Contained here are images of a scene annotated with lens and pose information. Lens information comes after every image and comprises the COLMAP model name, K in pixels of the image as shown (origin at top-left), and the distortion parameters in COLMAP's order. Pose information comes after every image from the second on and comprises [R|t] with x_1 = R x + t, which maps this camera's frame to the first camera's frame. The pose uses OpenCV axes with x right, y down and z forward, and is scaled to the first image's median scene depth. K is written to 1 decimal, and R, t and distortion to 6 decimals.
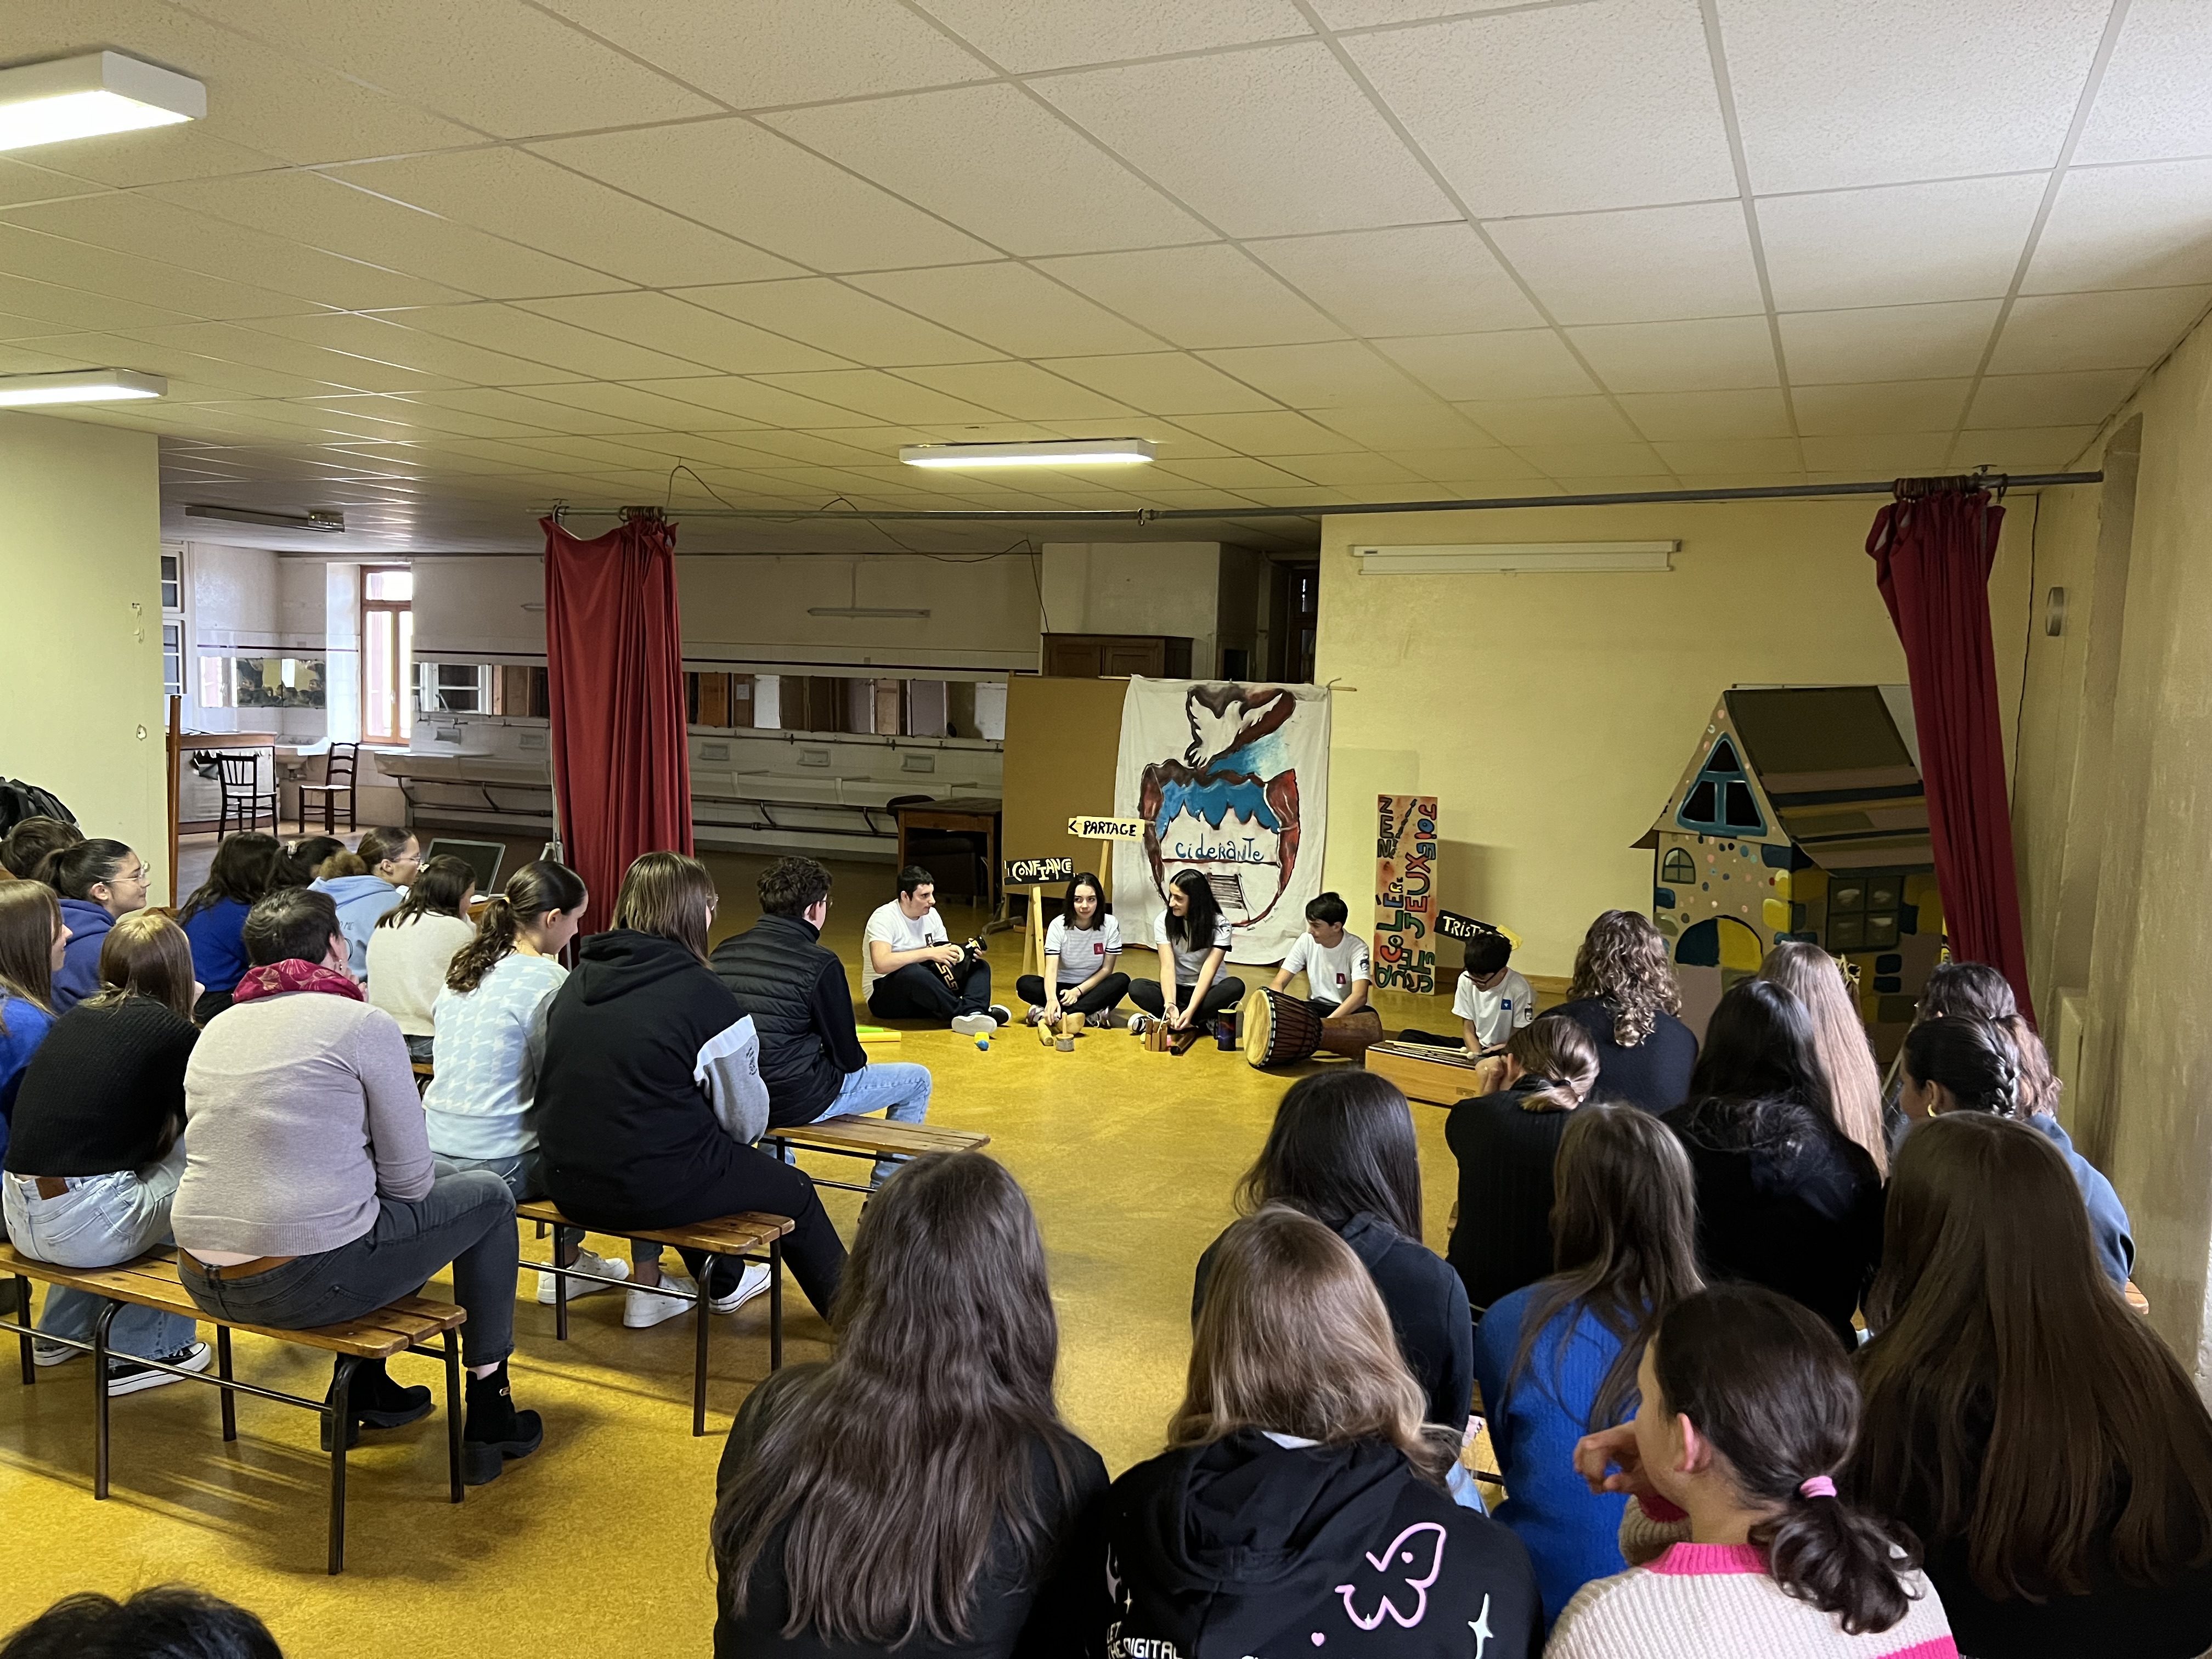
lens RADIAL K [[1649.7, 0, 1107.0], [0, 1649.7, 838.9], [0, 0, 1]] dist [0.079894, -0.094217]
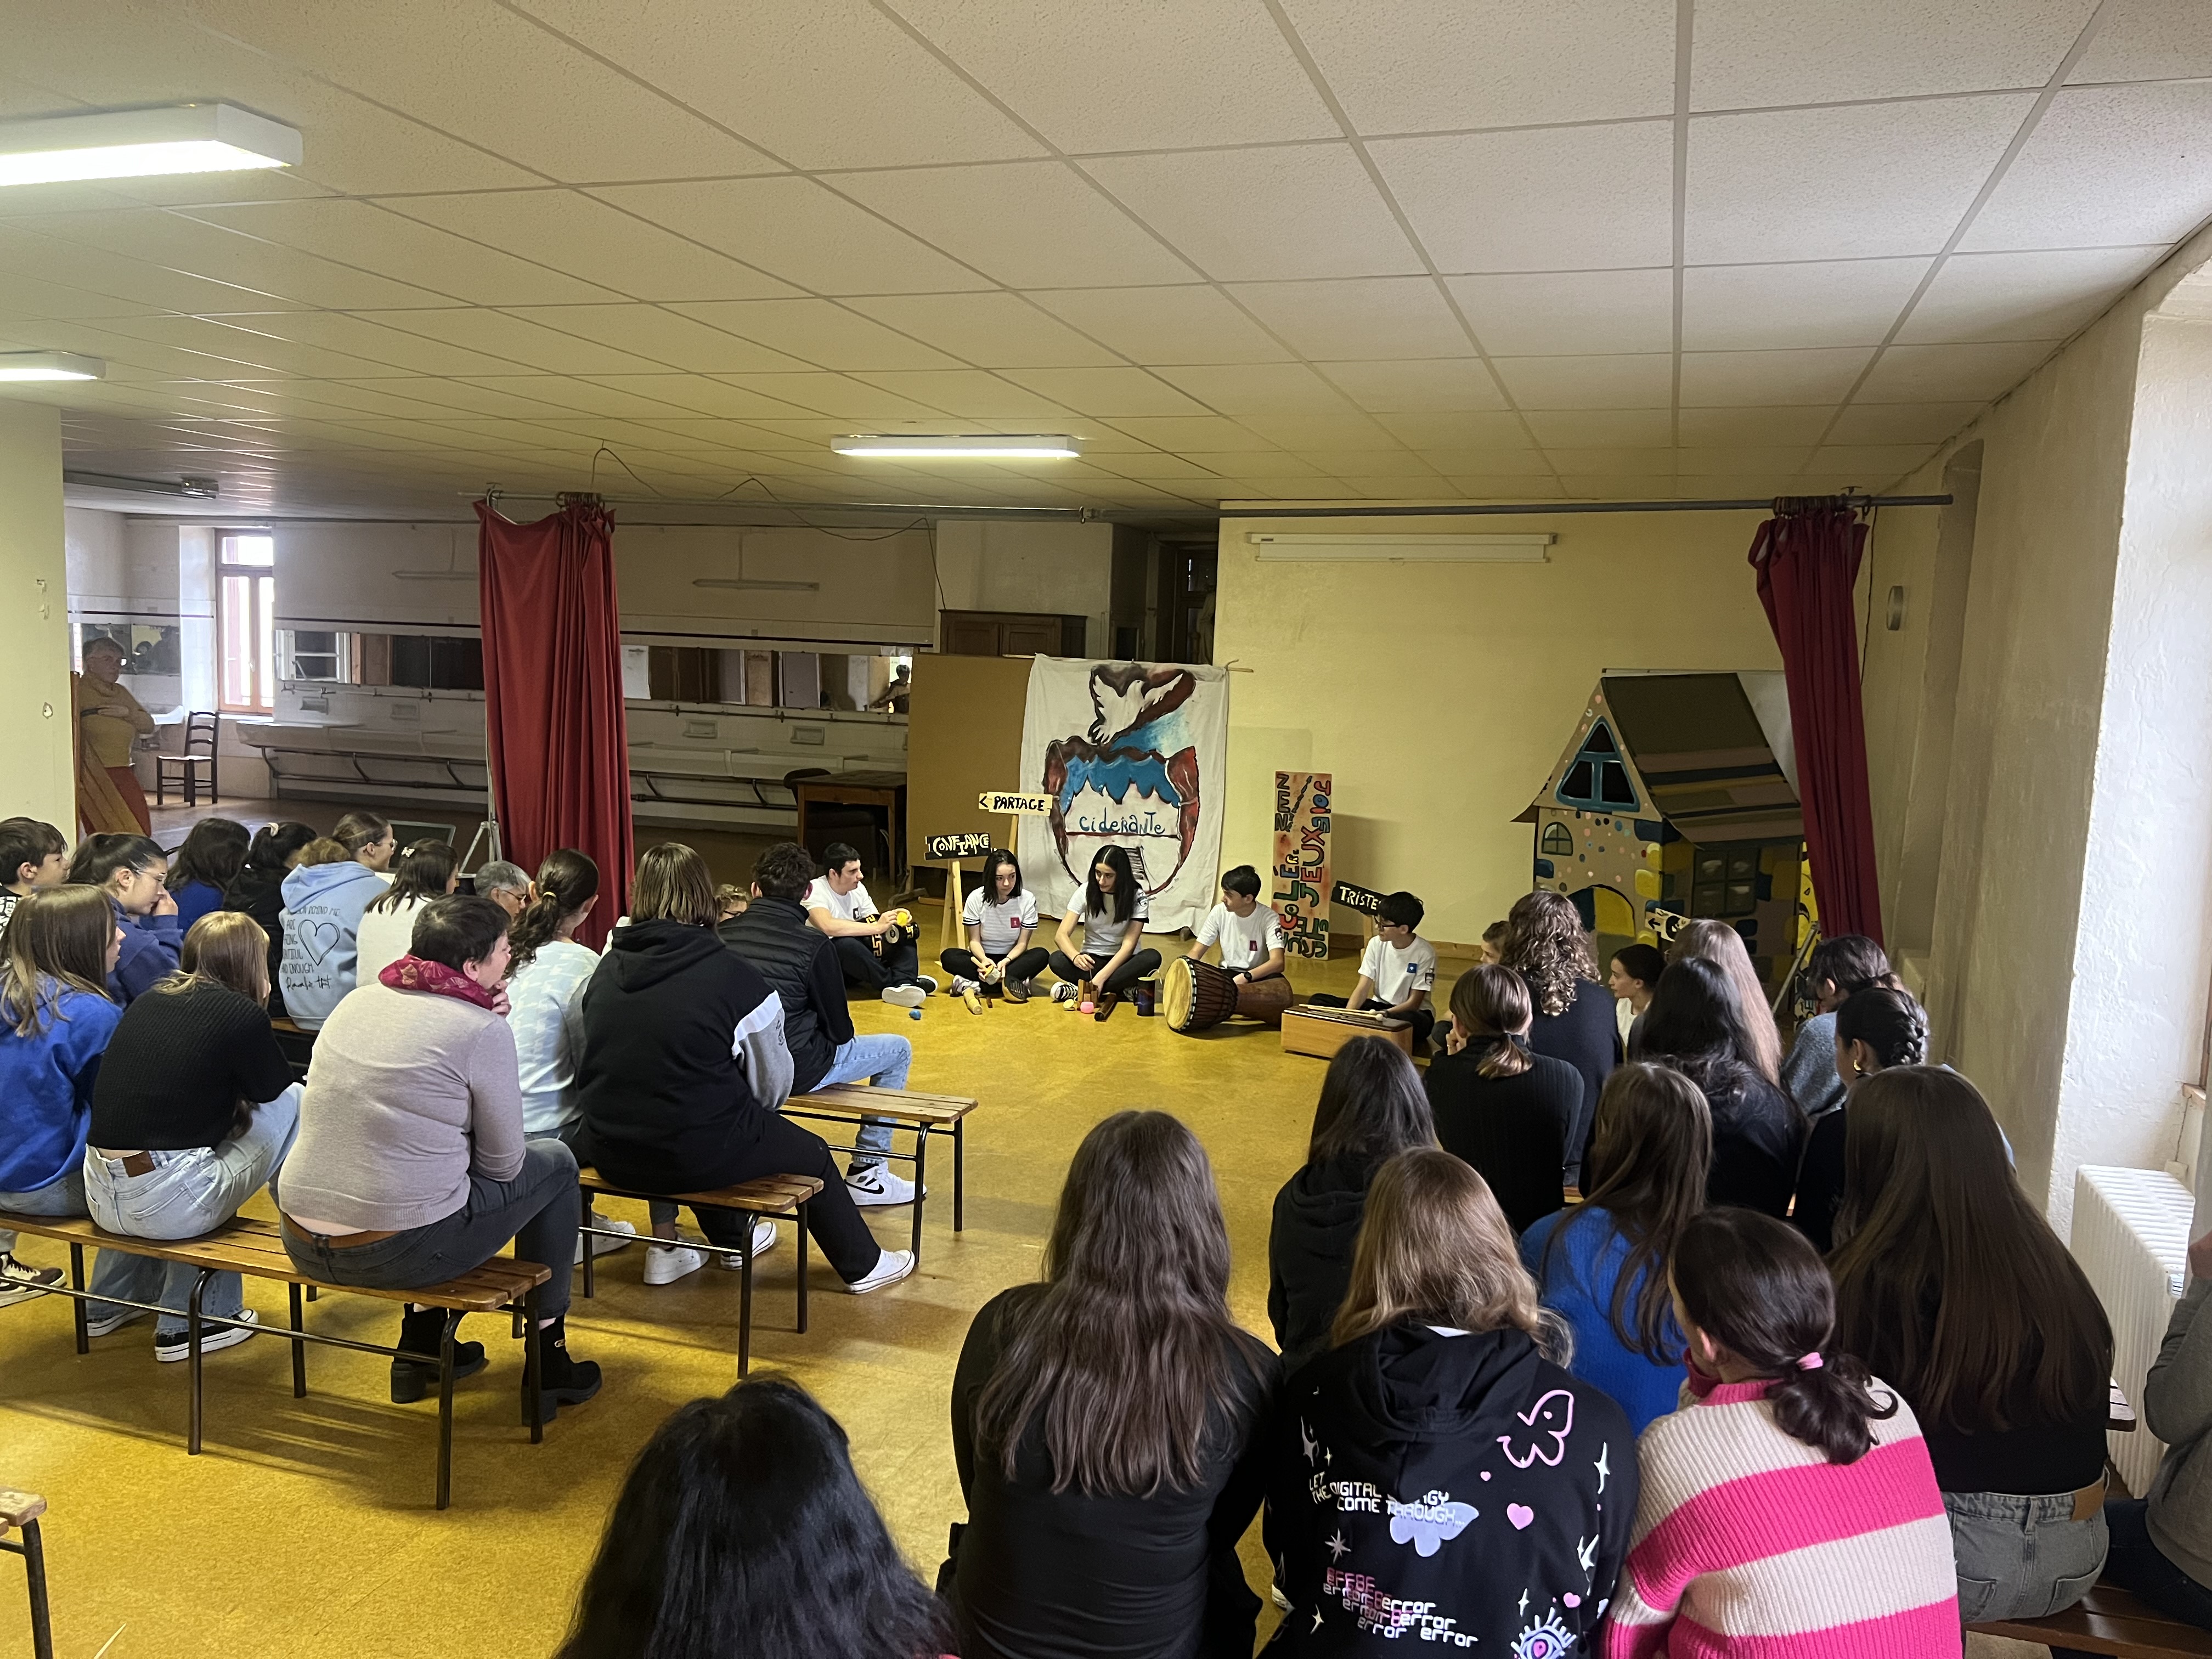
lens RADIAL K [[1649.7, 0, 1107.0], [0, 1649.7, 838.9], [0, 0, 1]] dist [0.079894, -0.094217]
pose [[0.995595, -0.004400, 0.093660, -0.039824], [0.002310, 0.999746, 0.022407, -0.007057], [-0.093735, -0.022092, 0.995352, -0.036814]]
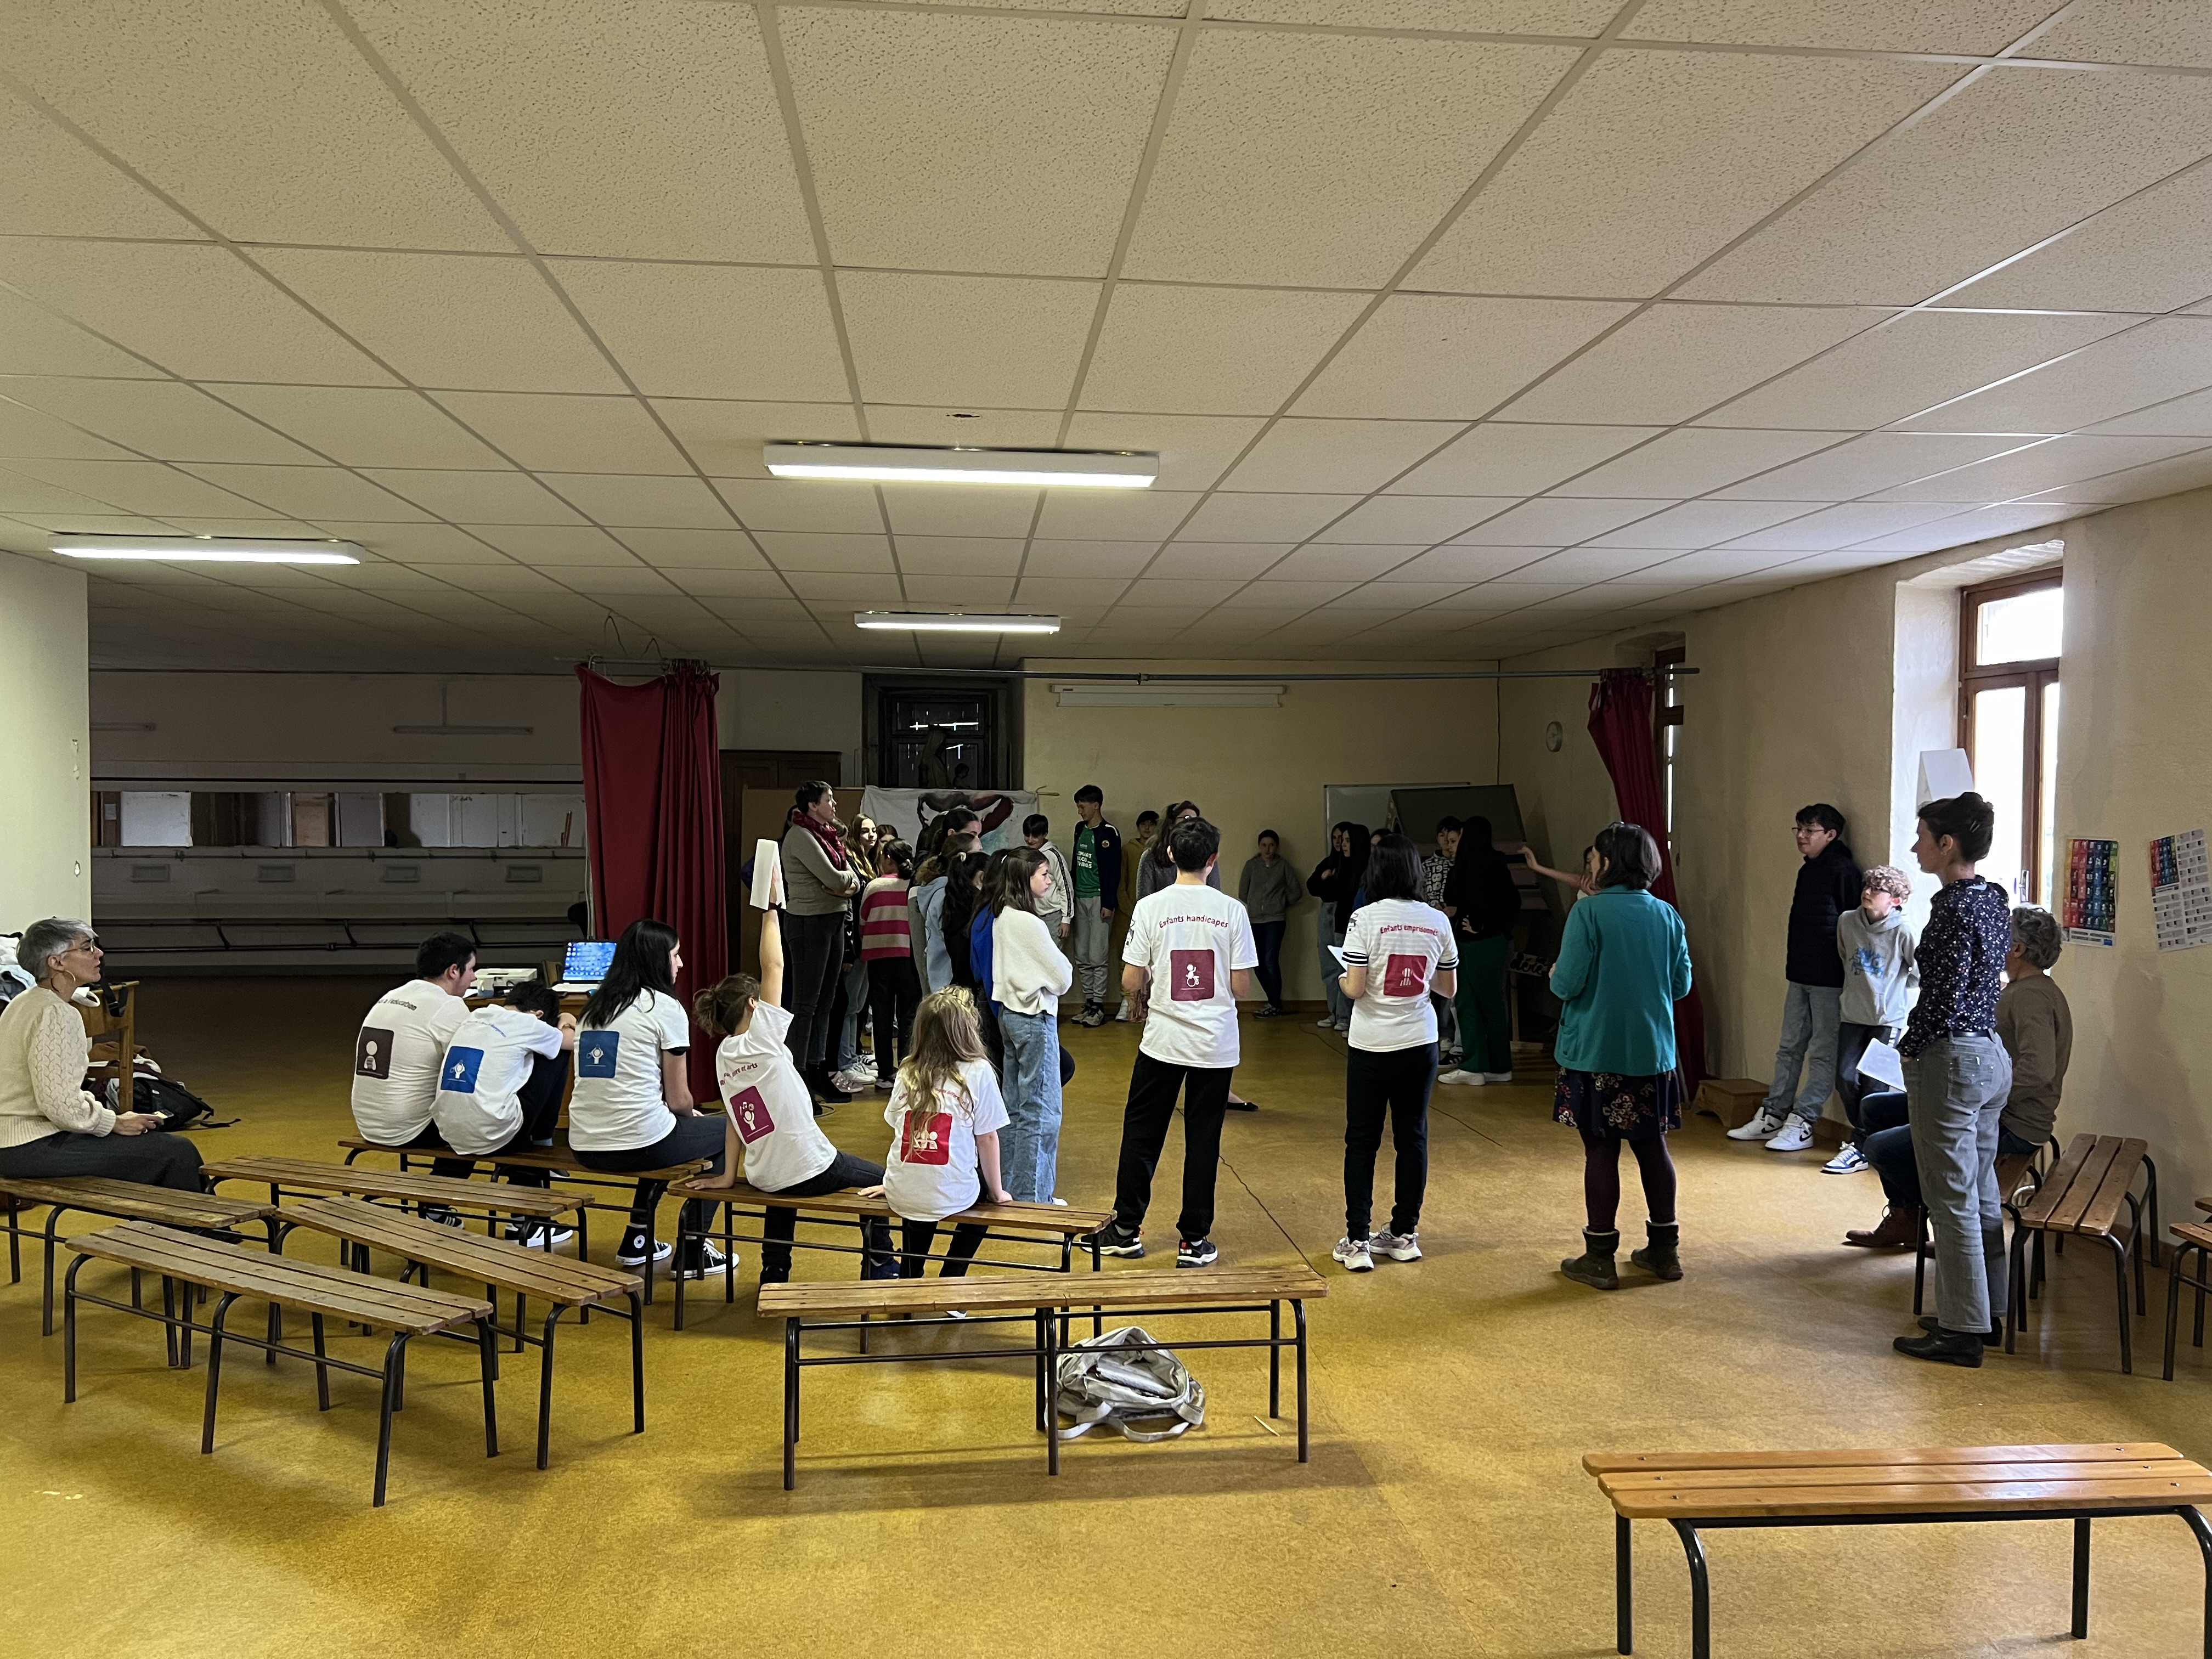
lens RADIAL K [[1654.6, 0, 1112.4], [0, 1654.6, 838.8], [0, 0, 1]] dist [0.065720, -0.078966]
pose [[0.871296, -0.038276, 0.489262, -0.438764], [0.066998, 0.996897, -0.041324, 0.000581], [-0.486162, 0.068785, 0.871157, -0.137372]]
